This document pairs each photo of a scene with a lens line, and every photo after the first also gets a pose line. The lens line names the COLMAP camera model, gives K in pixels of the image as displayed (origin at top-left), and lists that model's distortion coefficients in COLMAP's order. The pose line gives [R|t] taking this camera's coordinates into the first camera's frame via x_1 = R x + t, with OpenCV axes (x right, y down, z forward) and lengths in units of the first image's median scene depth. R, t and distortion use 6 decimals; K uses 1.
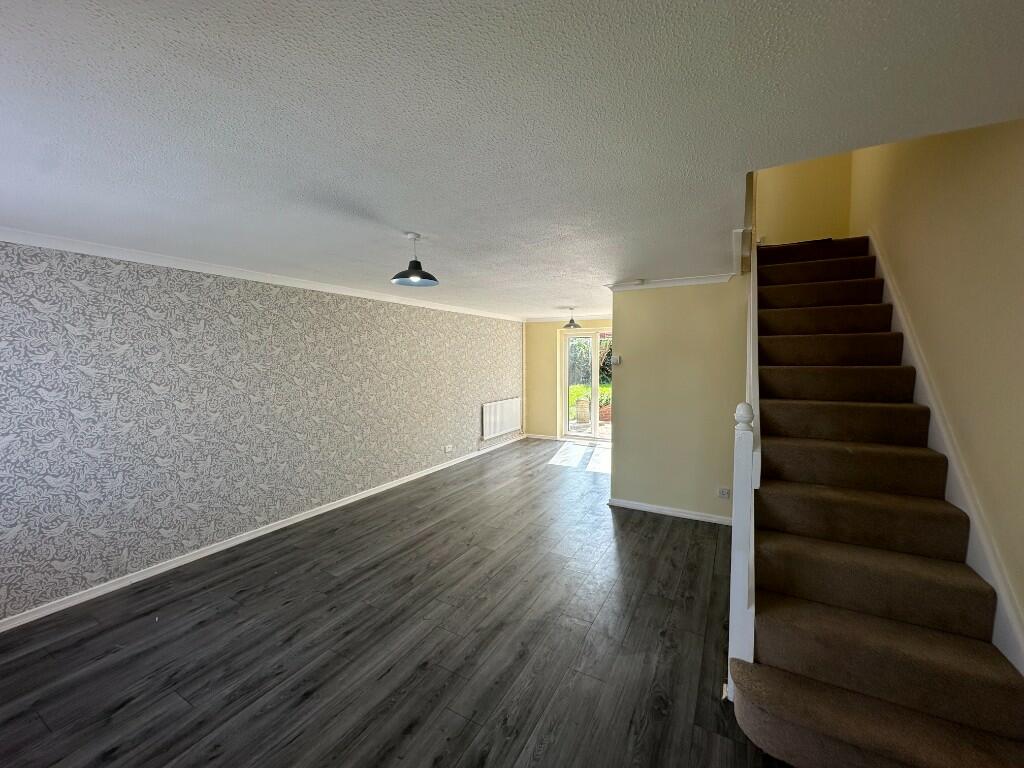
lens RADIAL K [[408.7, 0, 510.4], [0, 408.7, 384.1], [0, 0, 1]] dist [-0.004843, 0.001381]
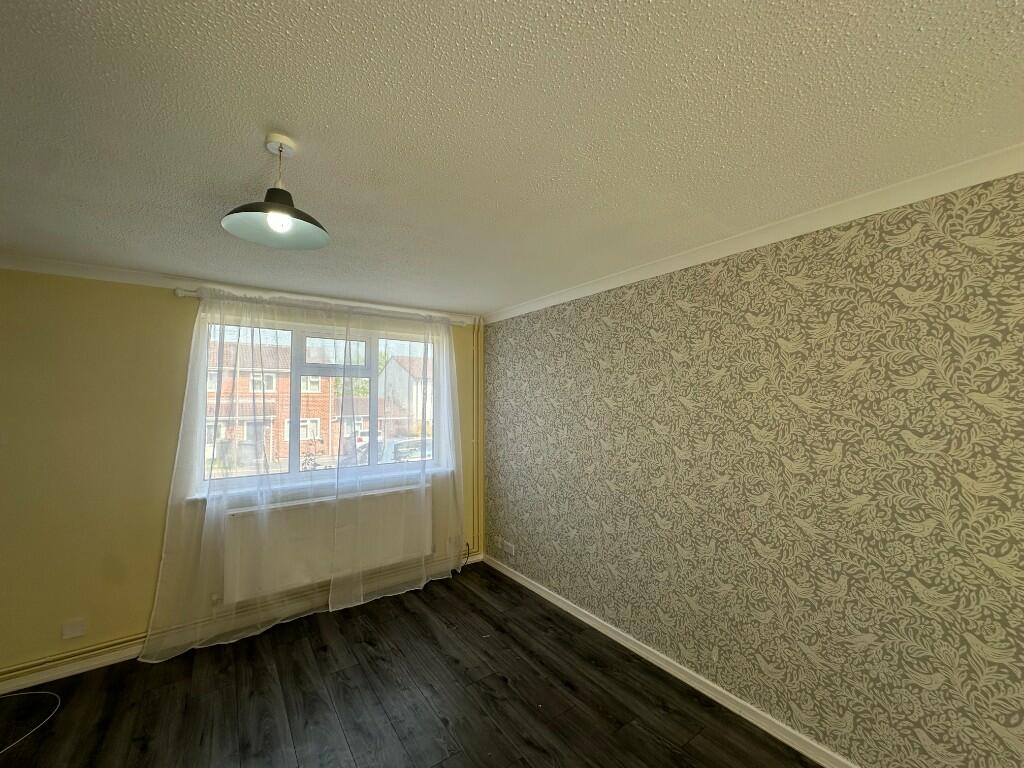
lens RADIAL K [[408.7, 0, 505.9], [0, 408.7, 381.8], [0, 0, 1]] dist [-0.004843, 0.001381]
pose [[-0.431528, -0.028280, -0.901656, 0.067882], [-0.045893, 0.998902, -0.009366, -0.059828], [0.900931, 0.037338, -0.432353, 1.081053]]
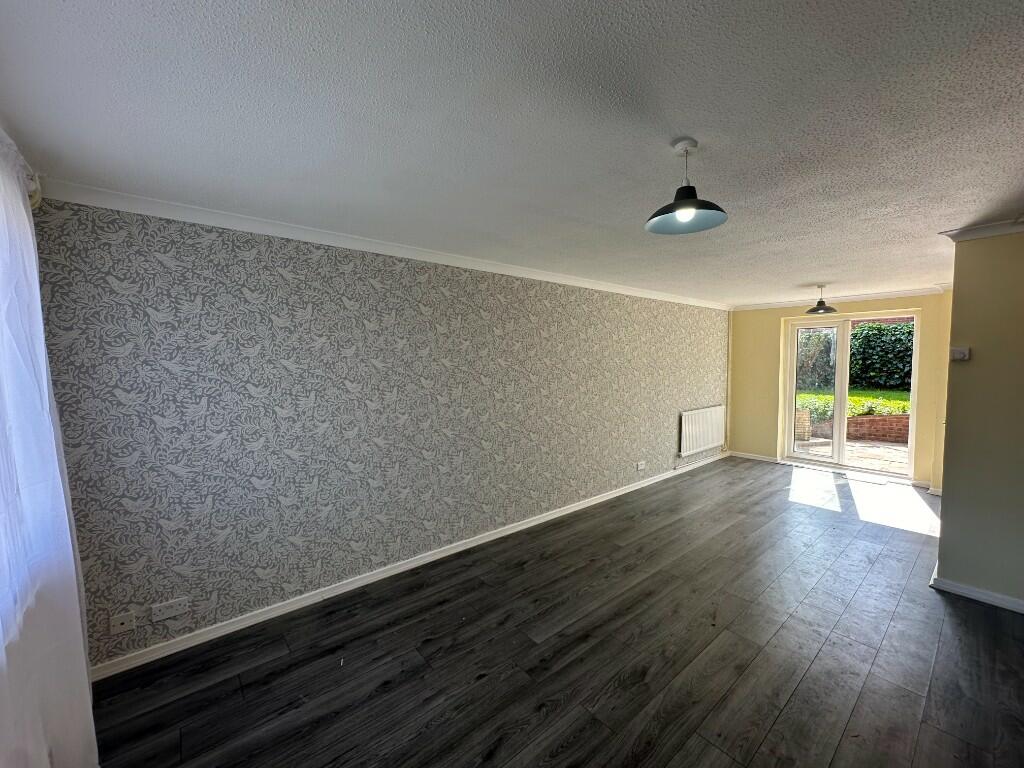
lens RADIAL K [[408.7, 0, 509.7], [0, 408.7, 384.1], [0, 0, 1]] dist [-0.004843, 0.001381]
pose [[0.933254, 0.019736, -0.358674, -0.187261], [-0.020689, 0.999785, 0.001181, -0.001576], [0.358620, 0.006318, 0.933462, 0.246975]]
